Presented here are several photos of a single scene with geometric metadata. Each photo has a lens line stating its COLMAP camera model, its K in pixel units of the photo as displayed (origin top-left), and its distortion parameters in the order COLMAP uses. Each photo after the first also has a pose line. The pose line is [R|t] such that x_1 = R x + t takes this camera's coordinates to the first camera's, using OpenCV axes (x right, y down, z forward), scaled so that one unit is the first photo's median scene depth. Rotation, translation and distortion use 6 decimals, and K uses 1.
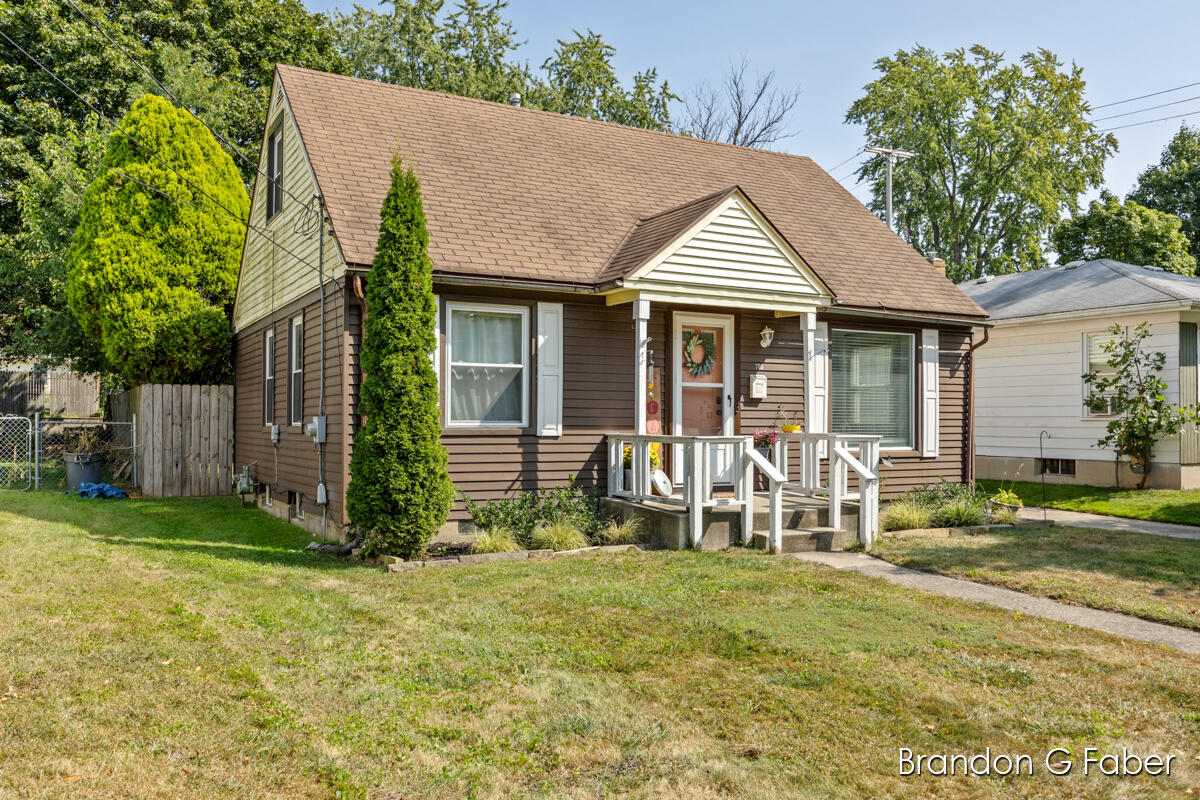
lens RADIAL K [[963.6, 0, 596.8], [0, 963.6, 376.7], [0, 0, 1]] dist [-0.006049, -0.003545]
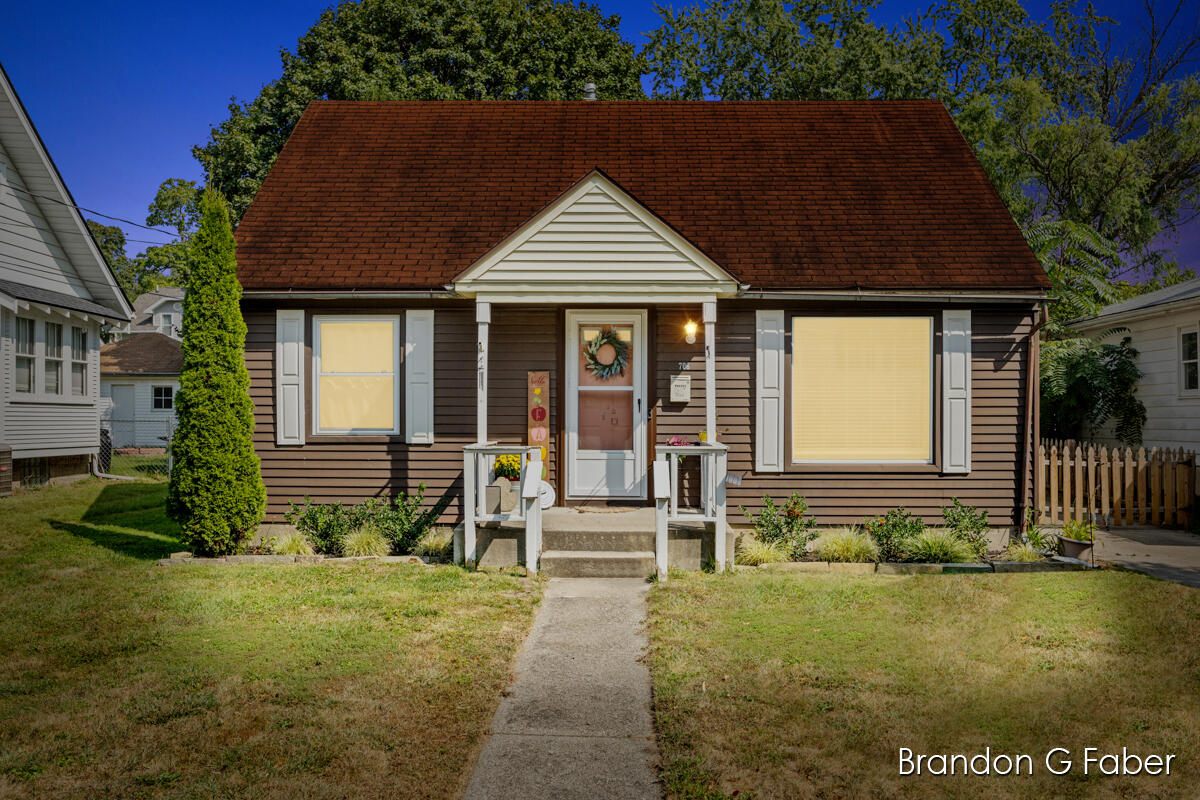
lens RADIAL K [[1008.7, 0, 600.0], [0, 1008.7, 400.0], [0, 0, 1]] dist [-0.013086, -0.004179]
pose [[0.870085, -0.009746, -0.492805, 0.588259], [0.025504, 0.999355, 0.025265, -0.004929], [0.492241, -0.034551, 0.869773, 0.171951]]
